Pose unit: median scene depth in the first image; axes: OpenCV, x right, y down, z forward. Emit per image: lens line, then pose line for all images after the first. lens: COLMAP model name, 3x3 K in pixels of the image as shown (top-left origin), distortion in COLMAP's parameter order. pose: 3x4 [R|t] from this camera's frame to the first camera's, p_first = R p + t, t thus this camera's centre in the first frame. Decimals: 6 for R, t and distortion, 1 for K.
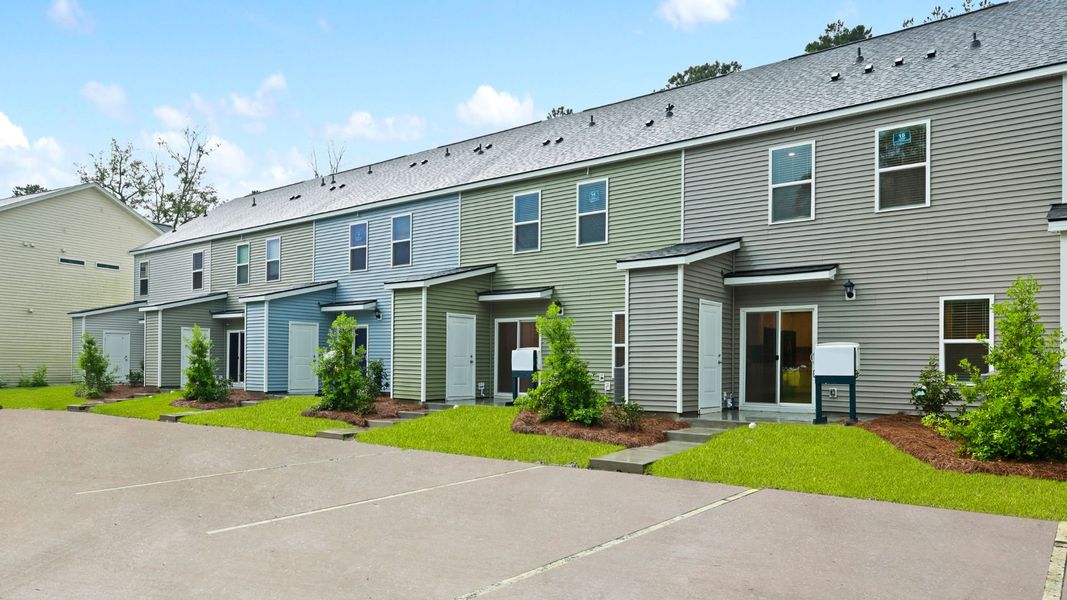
lens RADIAL K [[703.8, 0, 530.3], [0, 703.8, 360.7], [0, 0, 1]] dist [0.001455, -0.001525]
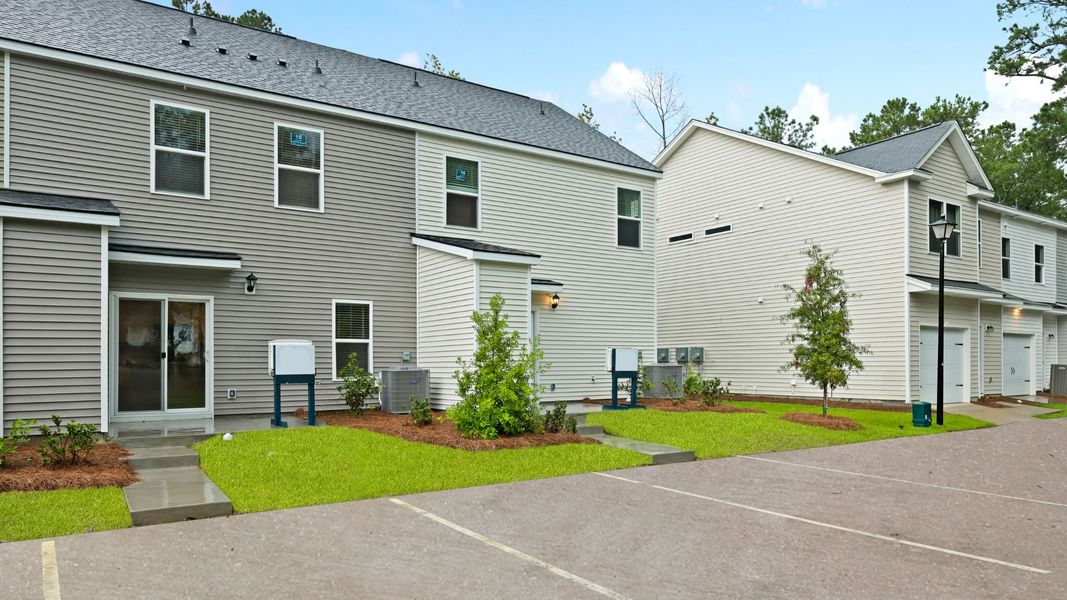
lens RADIAL K [[703.8, 0, 530.3], [0, 703.8, 360.7], [0, 0, 1]] dist [0.001455, -0.001525]
pose [[0.315597, -0.006342, 0.948872, -0.309185], [0.002285, 0.999980, 0.005924, -0.001919], [-0.948891, 0.000299, 0.315605, 0.334756]]
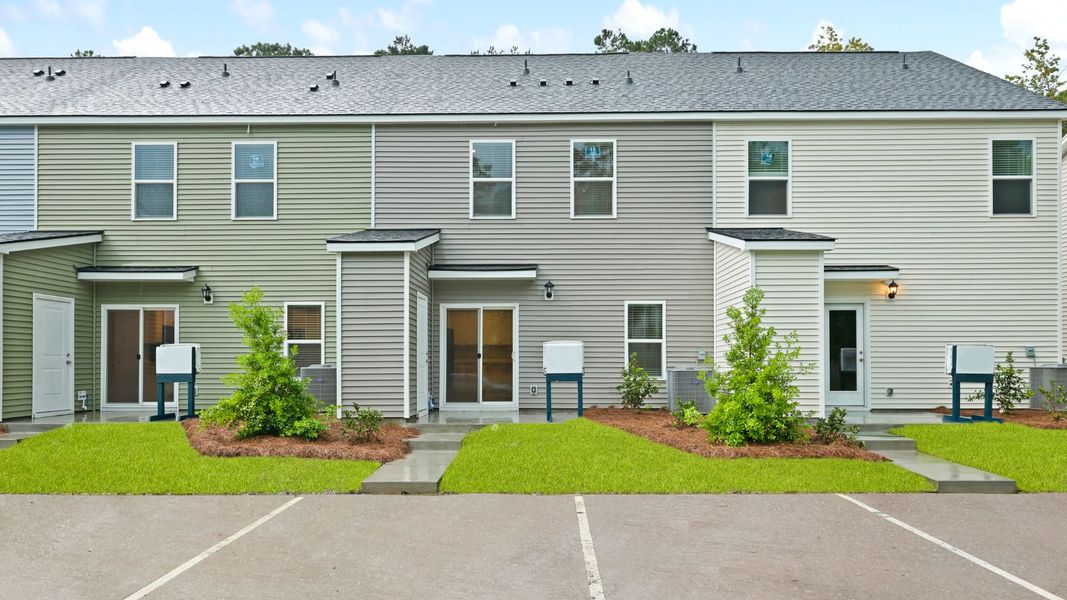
lens RADIAL K [[703.8, 0, 530.3], [0, 703.8, 360.7], [0, 0, 1]] dist [0.001455, -0.001525]
pose [[0.801198, -0.006328, 0.598365, -0.181593], [0.004982, 0.999980, 0.003904, -0.001042], [-0.598378, -0.000147, 0.801214, 0.179329]]
